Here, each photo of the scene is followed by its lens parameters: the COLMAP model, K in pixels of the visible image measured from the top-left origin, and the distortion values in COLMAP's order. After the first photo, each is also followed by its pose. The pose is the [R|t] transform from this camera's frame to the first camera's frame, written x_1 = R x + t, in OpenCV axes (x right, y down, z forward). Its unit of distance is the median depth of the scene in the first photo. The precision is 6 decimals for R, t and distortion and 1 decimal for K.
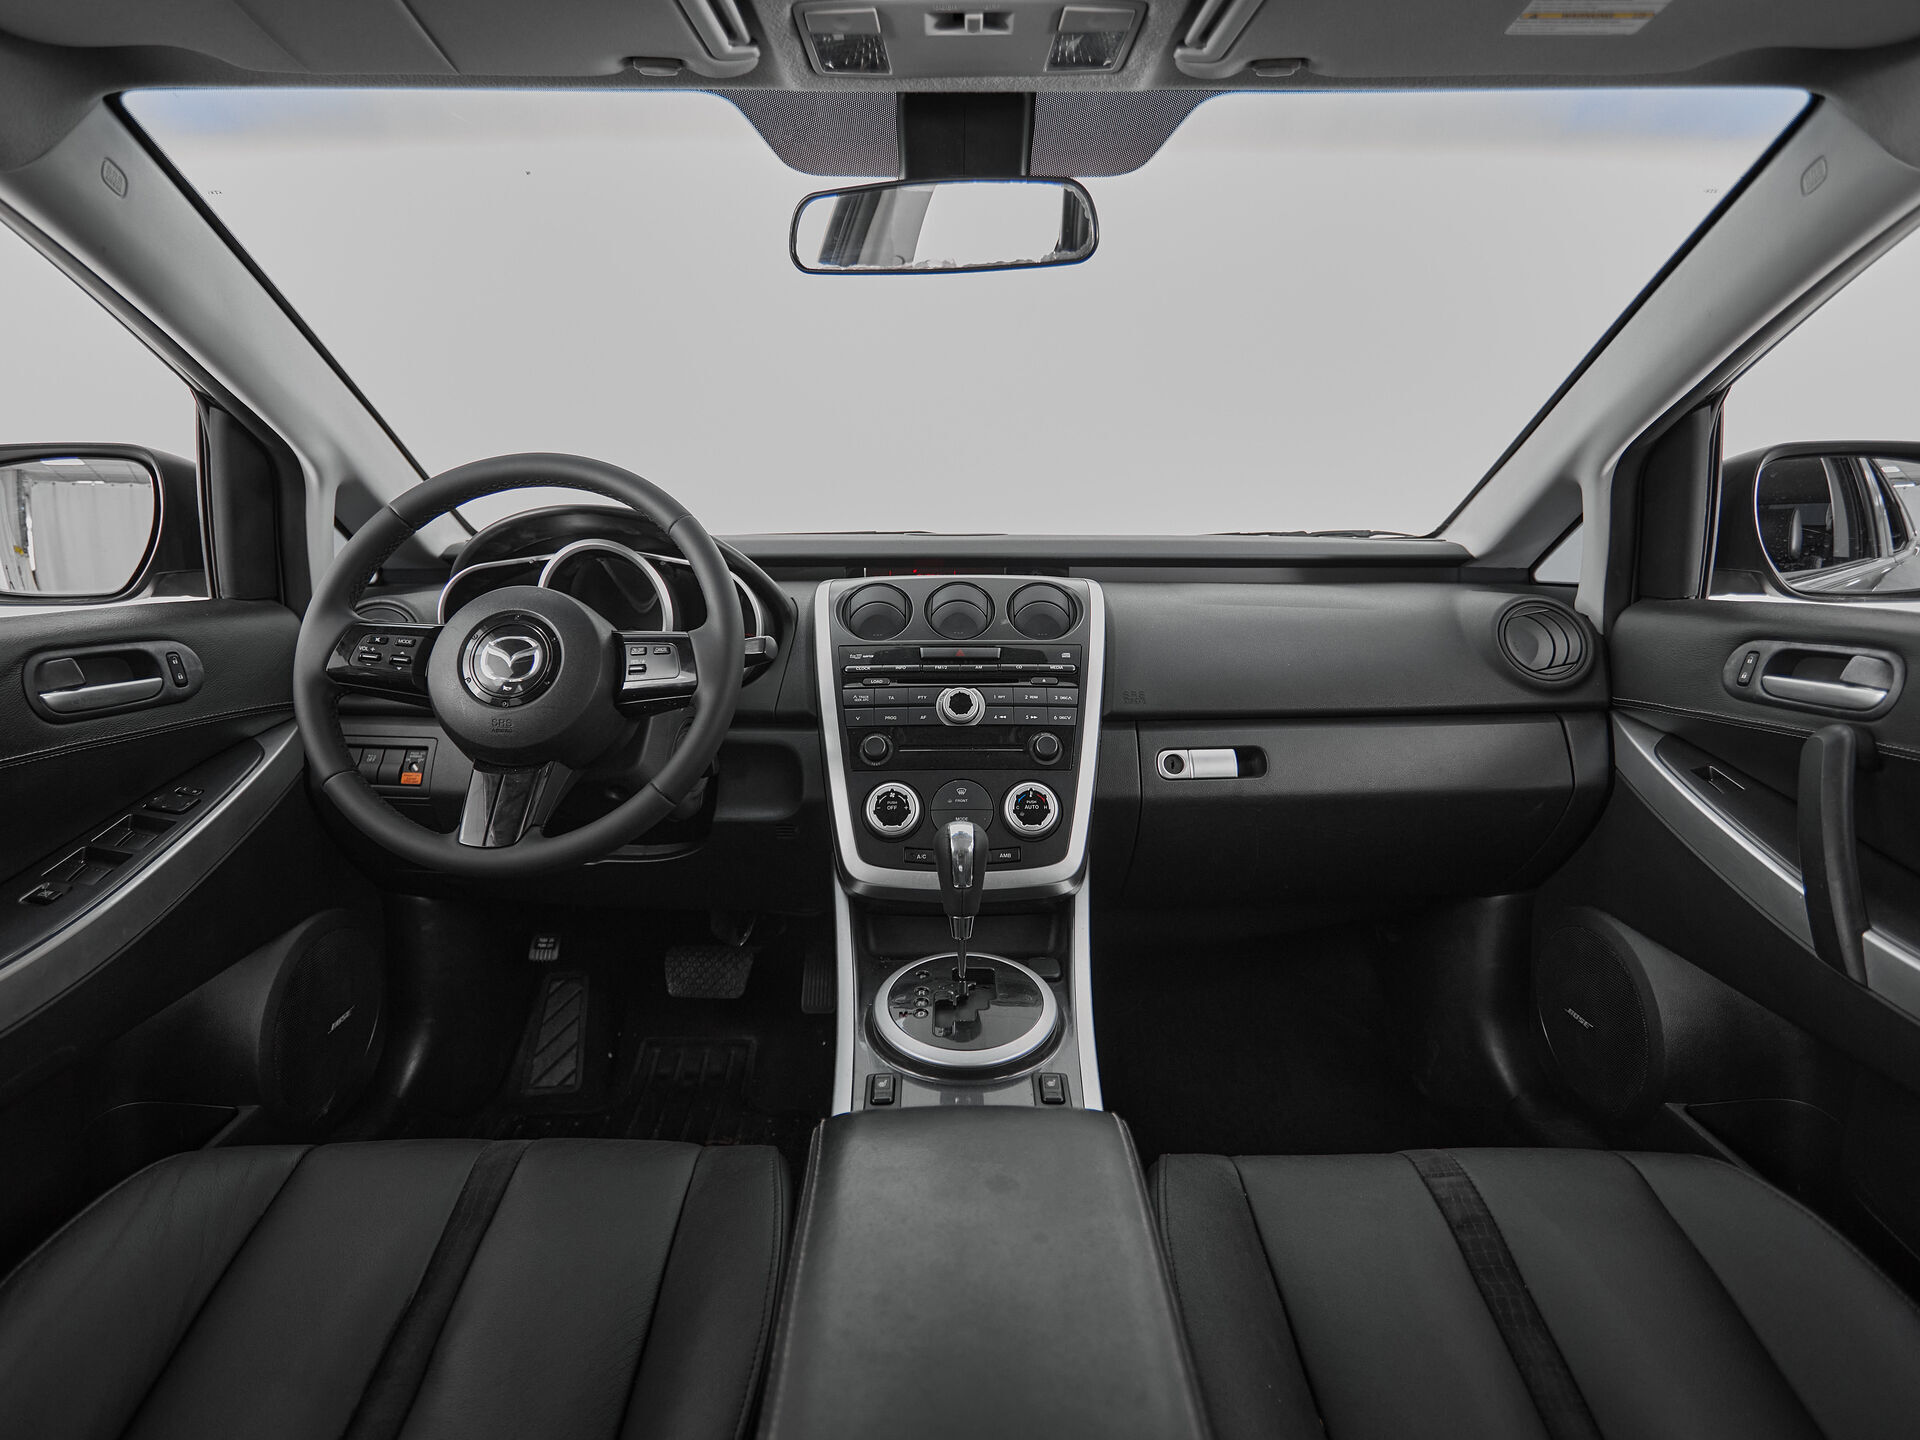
lens RADIAL K [[1014.1, 0, 950.9], [0, 1014.1, 723.0], [0, 0, 1]] dist [-0.003396, -0.002150]
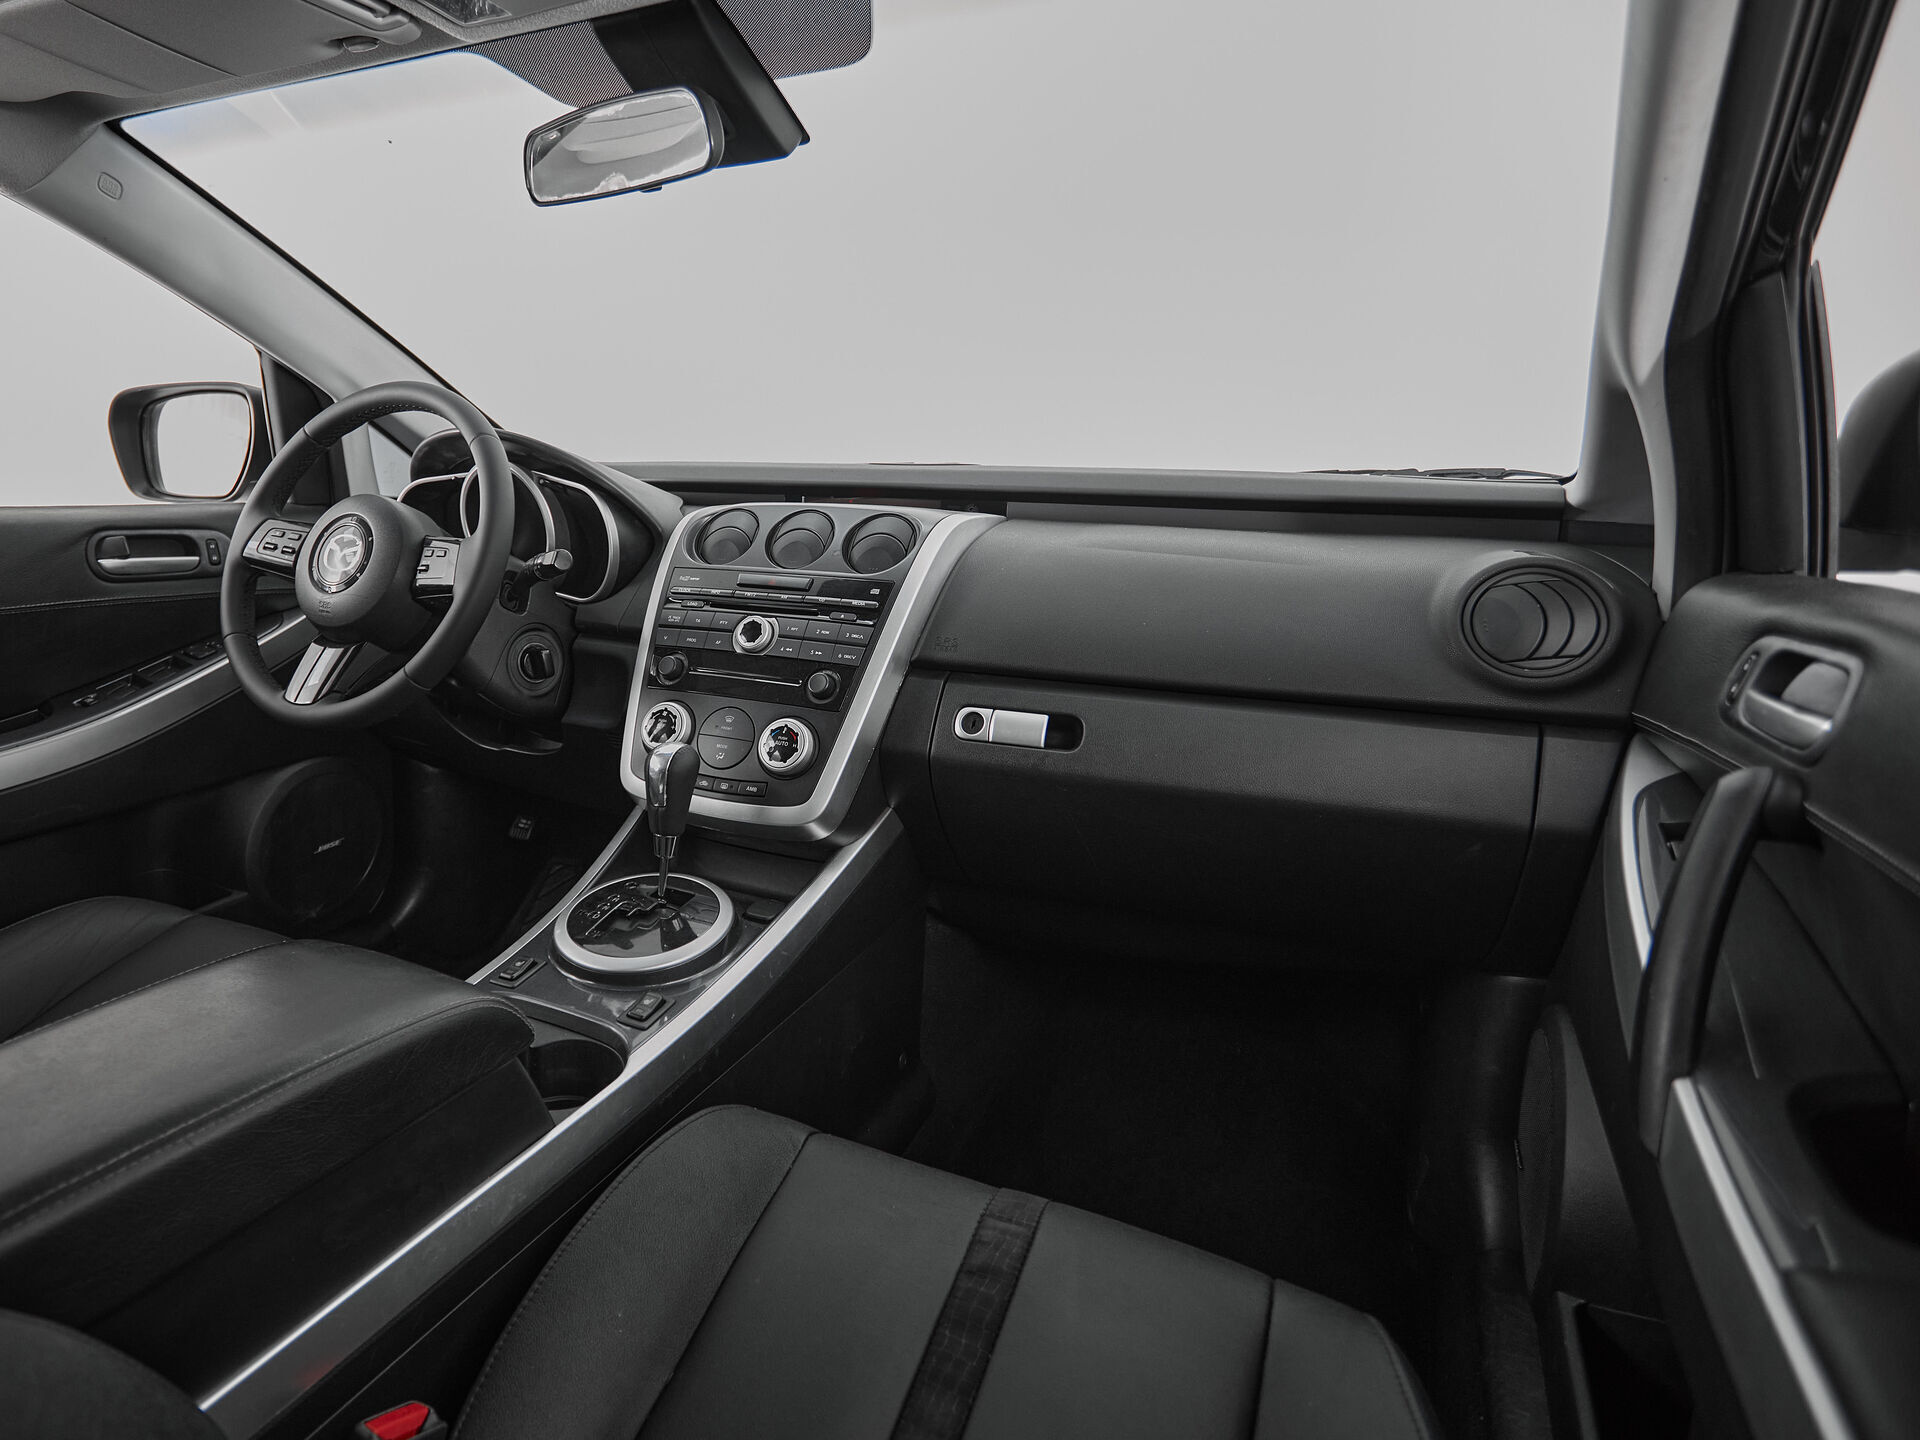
lens RADIAL K [[1109.7, 0, 773.7], [0, 1109.7, 710.6], [0, 0, 1]] dist [-0.002239, -0.000747]
pose [[0.871888, 0.120037, -0.474766, 0.551686], [-0.108297, 0.992751, 0.052119, -0.001941], [0.477580, 0.005974, 0.878568, 0.071502]]
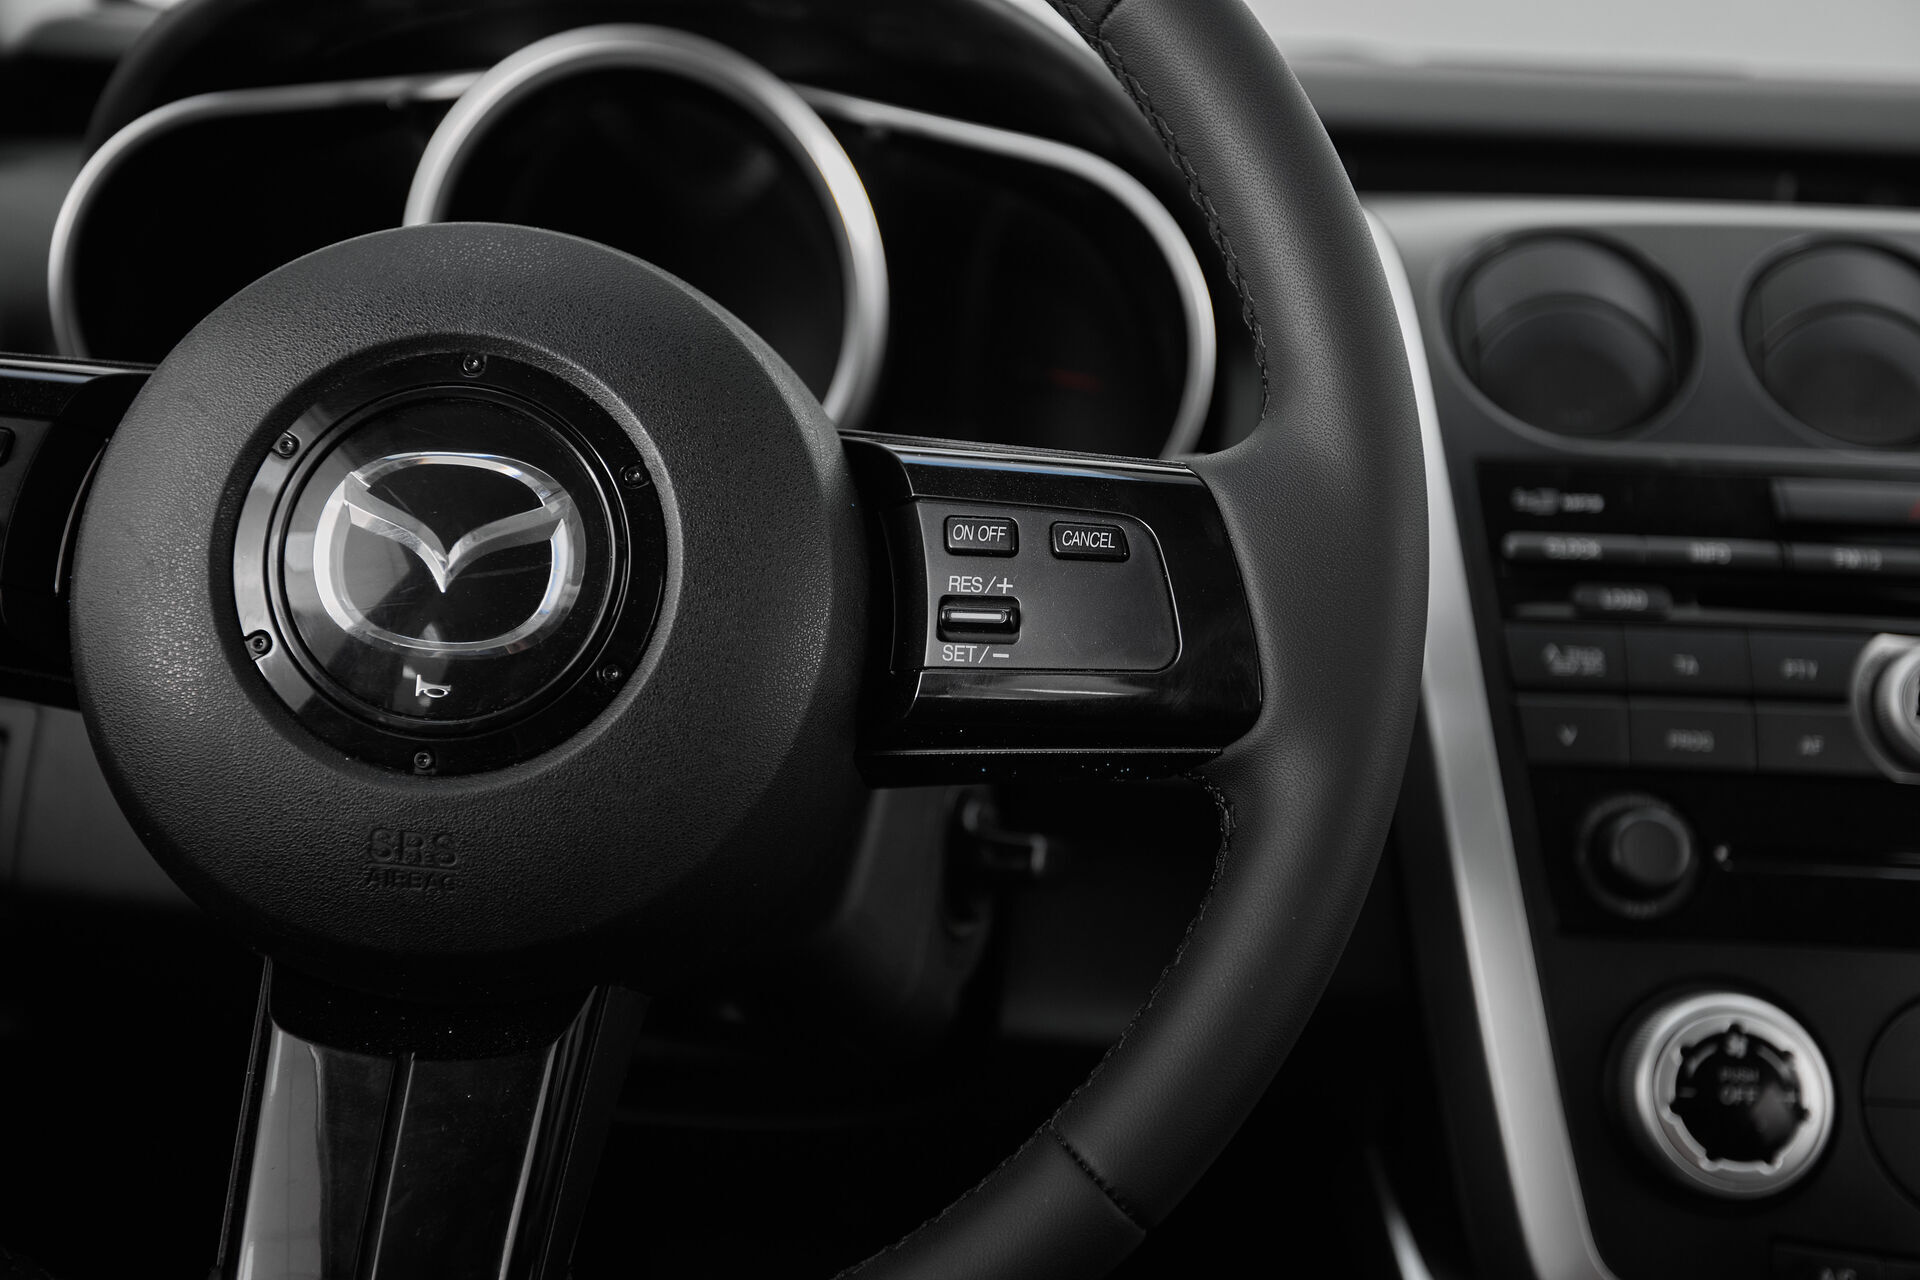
lens RADIAL K [[2007.6, 0, 960.0], [0, 2007.6, 640.0], [0, 0, 1]] dist [0.056014, 0.011585]
pose [[0.998702, 0.050928, 0.000423, -0.264868], [-0.050708, 0.993548, 0.101448, -0.079954], [0.004747, -0.101338, 0.994841, 0.456477]]
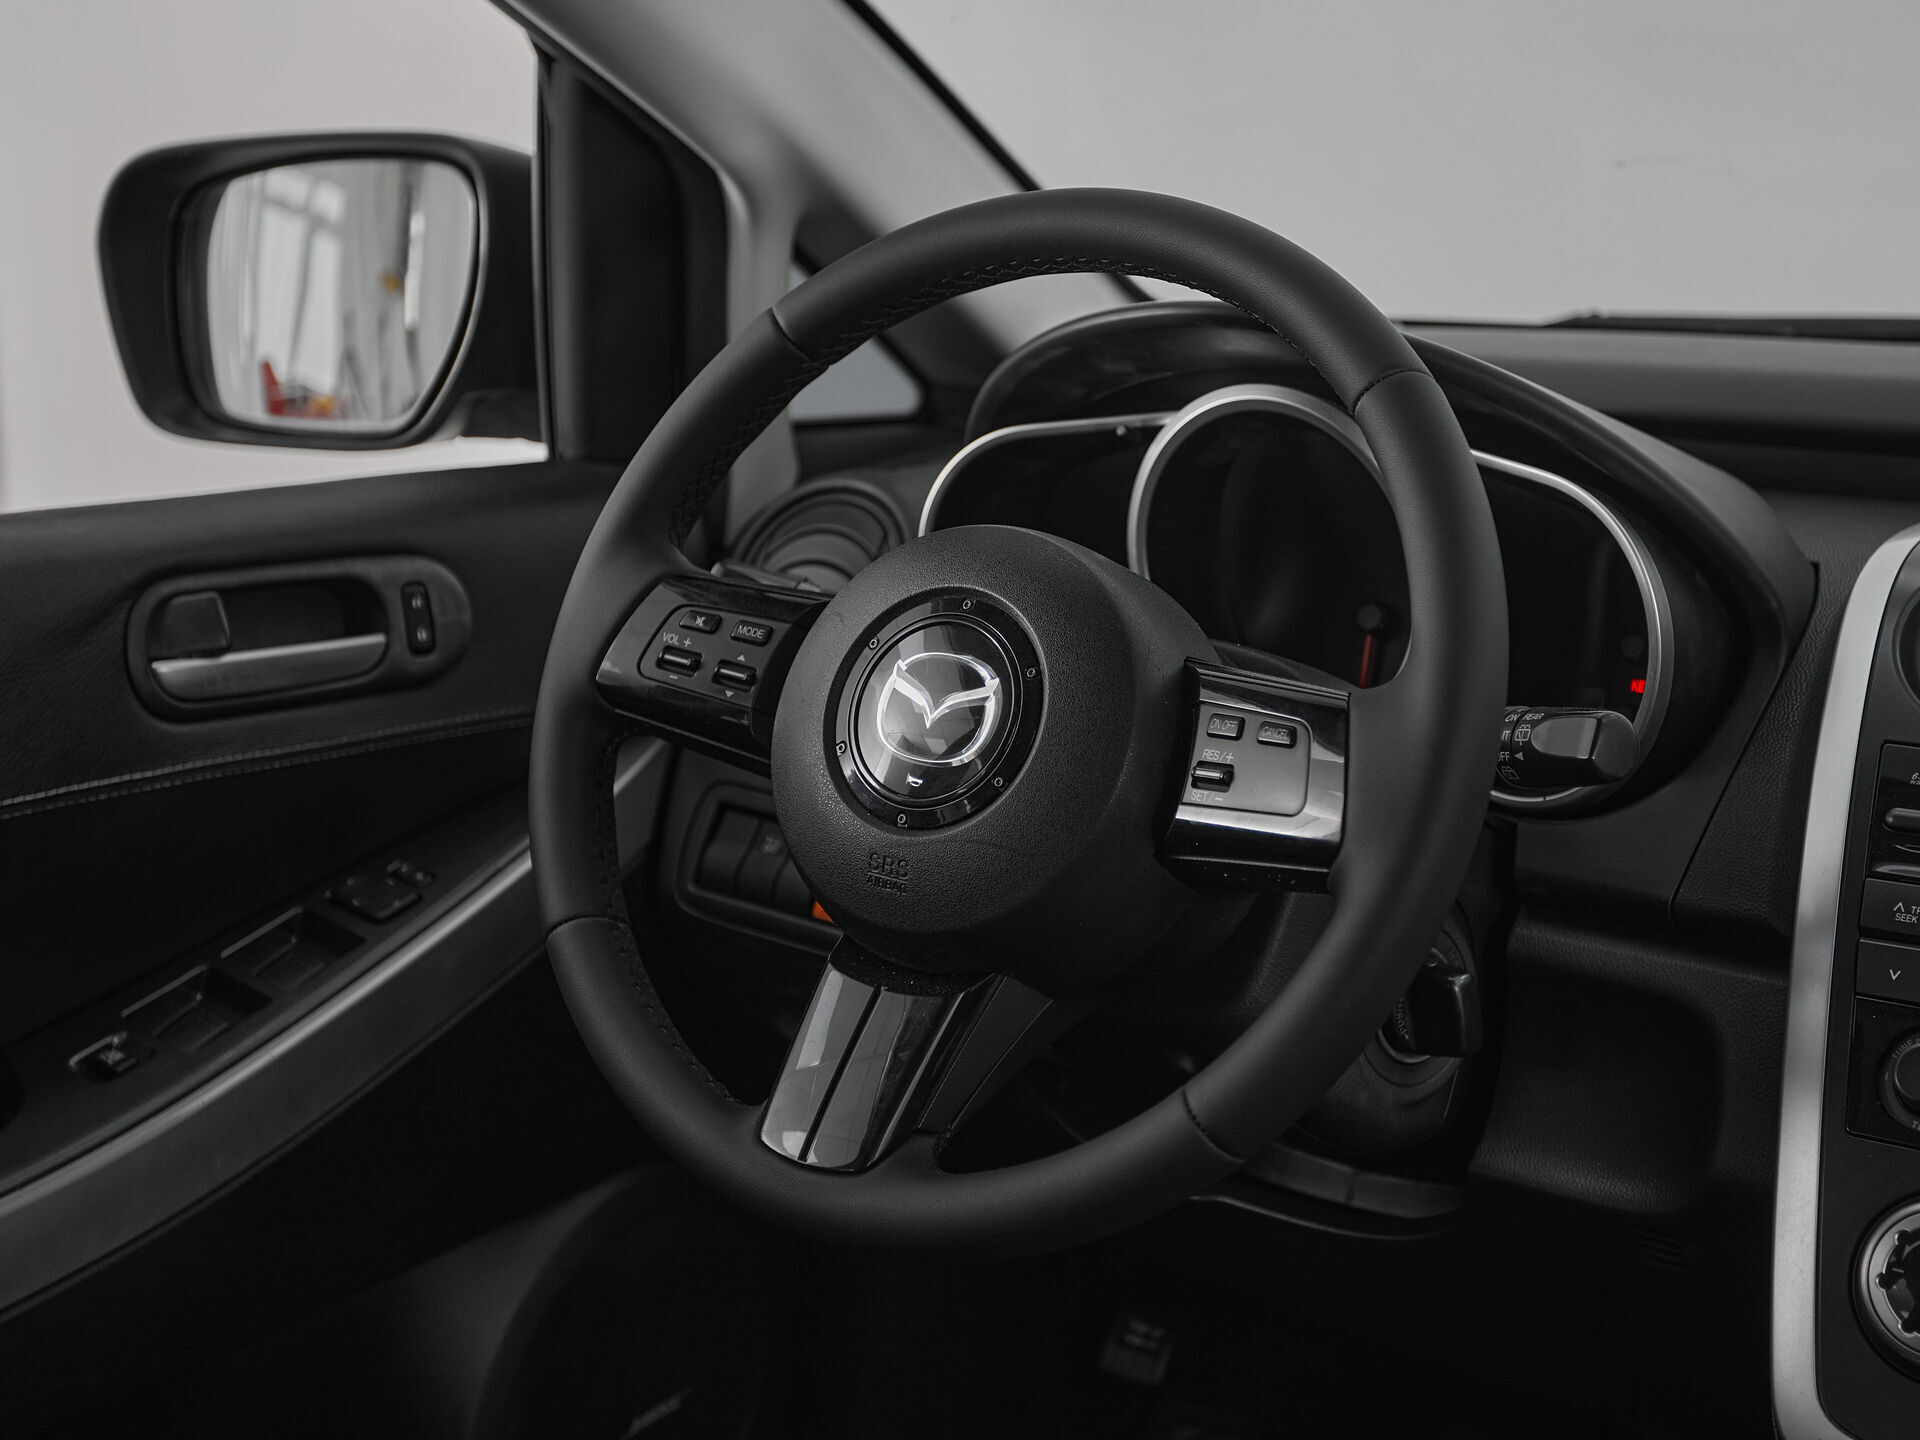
lens RADIAL K [[2630.8, 0, 952.2], [0, 2630.8, 643.5], [0, 0, 1]] dist [0.025868, 0.055934]
pose [[0.813165, 0.115037, -0.570552, 0.139245], [-0.123333, 0.992069, 0.024247, -0.096030], [0.568816, 0.050652, 0.820904, 0.117010]]
